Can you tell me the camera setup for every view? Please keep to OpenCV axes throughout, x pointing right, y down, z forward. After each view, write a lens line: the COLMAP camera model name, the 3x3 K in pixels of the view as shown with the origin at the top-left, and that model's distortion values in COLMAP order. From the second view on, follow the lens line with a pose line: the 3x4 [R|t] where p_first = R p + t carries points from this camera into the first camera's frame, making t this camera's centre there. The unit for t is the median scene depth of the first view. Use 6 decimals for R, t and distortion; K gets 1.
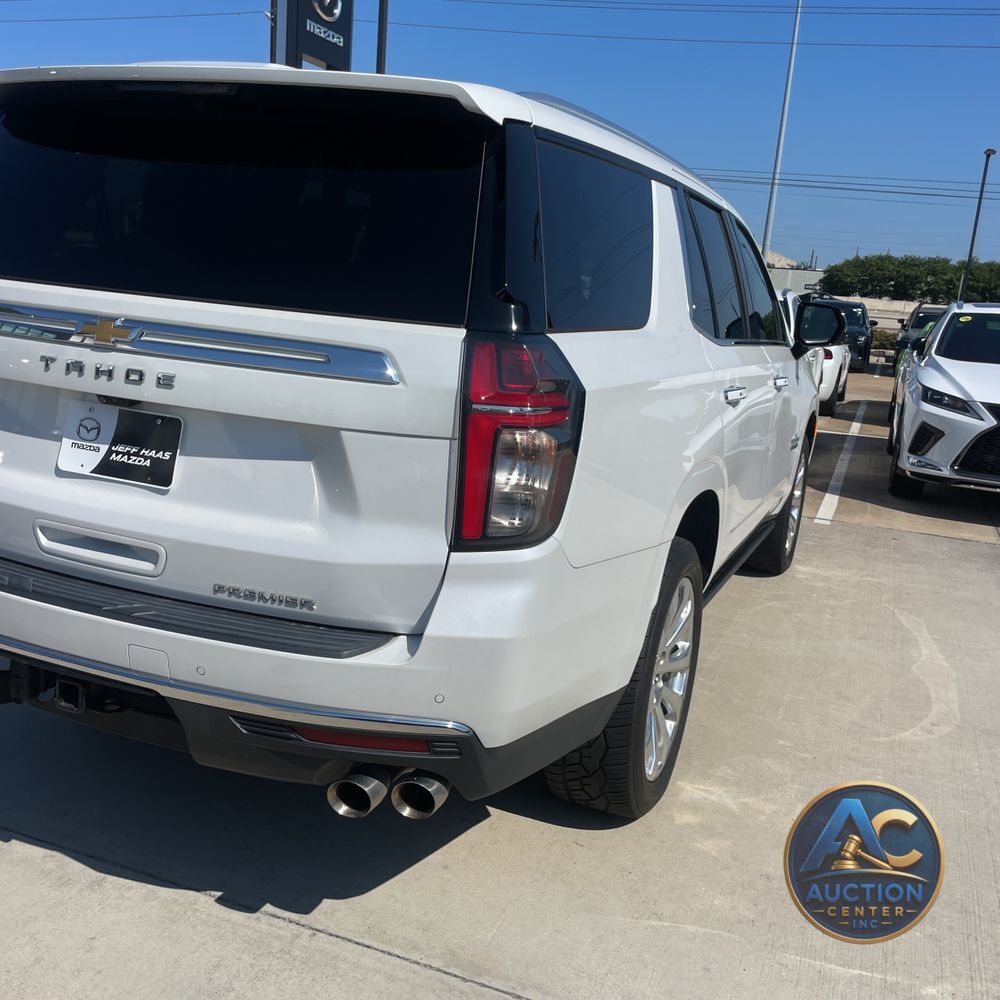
lens RADIAL K [[1028.0, 0, 497.7], [0, 1028.0, 497.8], [0, 0, 1]] dist [0.049939, 0.000000]
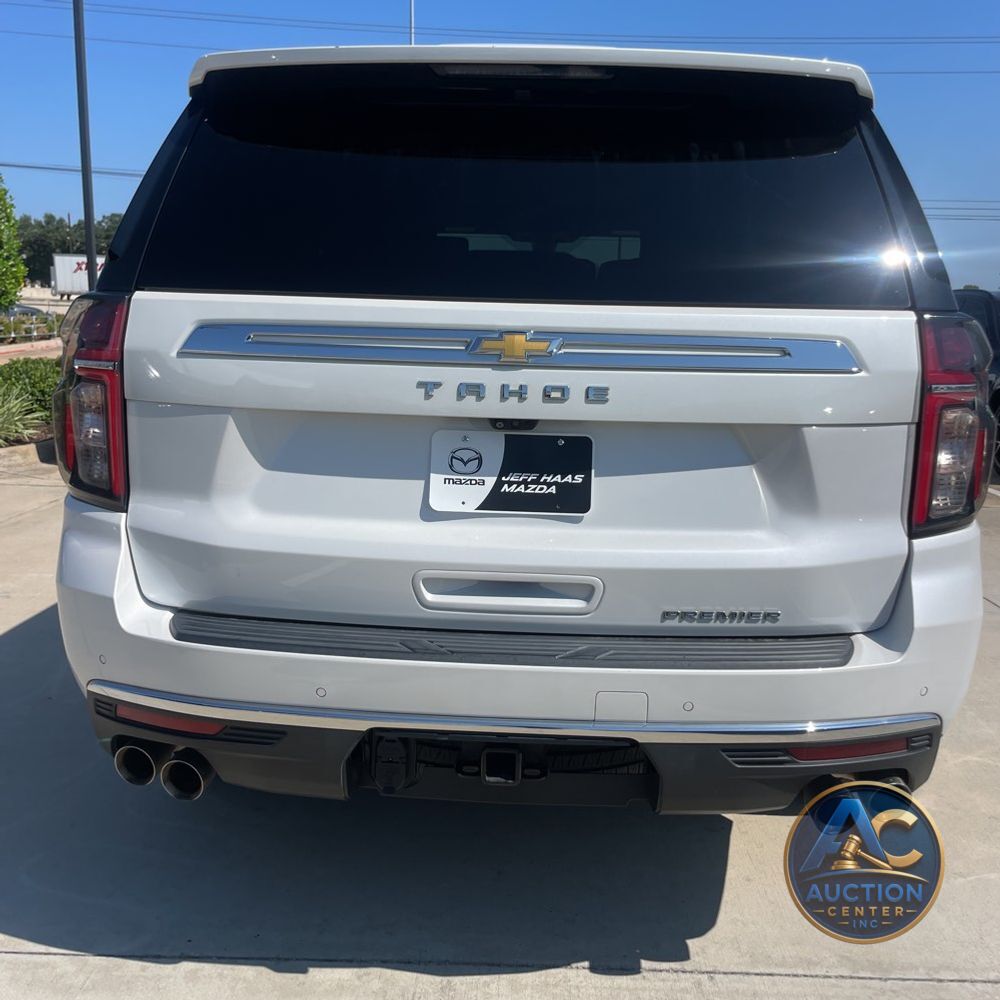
lens RADIAL K [[1028.0, 0, 512.4], [0, 1028.0, 488.9], [0, 0, 1]] dist [0.049939, 0.000000]
pose [[0.934259, -0.113893, 0.337918, -0.670373], [0.123505, 0.992319, -0.007007, -0.032625], [-0.334524, 0.048281, 0.941150, 0.176729]]
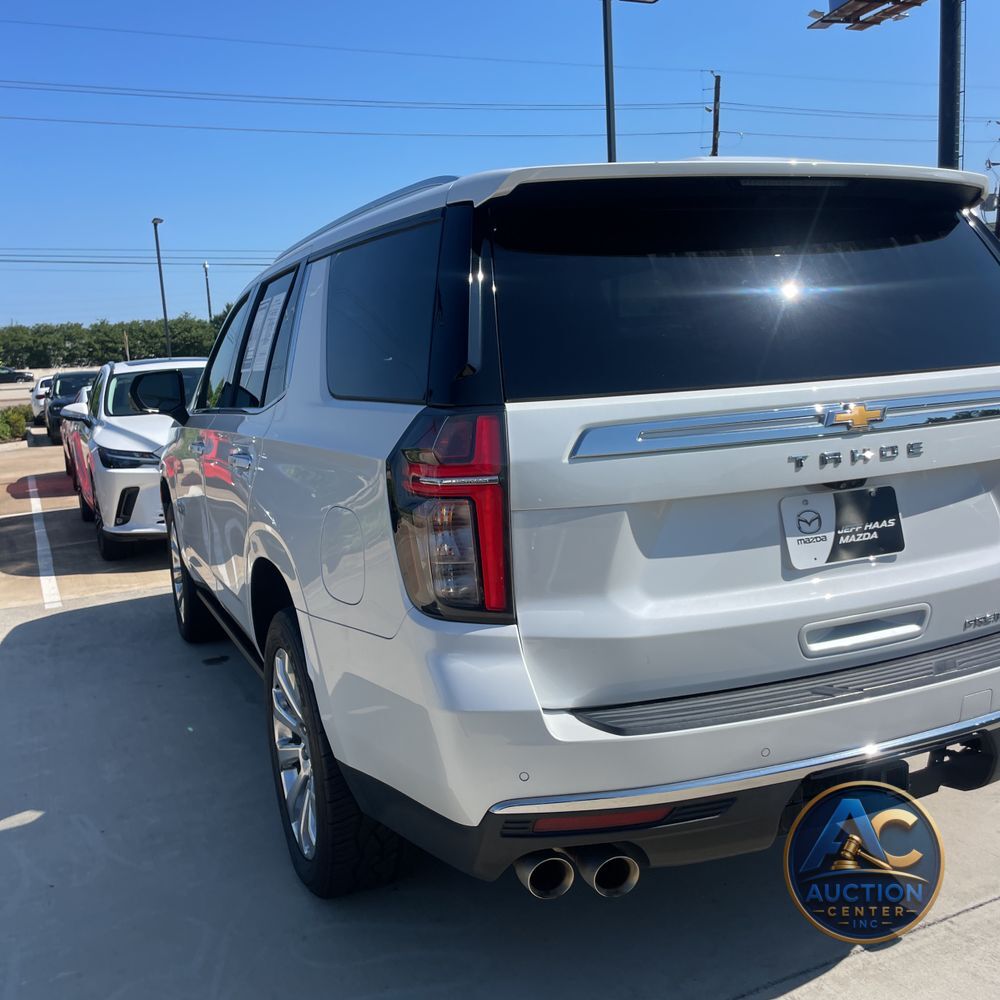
lens RADIAL K [[1028.0, 0, 522.1], [0, 1028.0, 492.8], [0, 0, 1]] dist [0.049939, 0.000000]
pose [[0.692957, -0.218097, 0.687200, -1.283767], [0.261888, 0.964187, 0.041923, -0.210423], [-0.671733, 0.150918, 0.725258, 0.480140]]
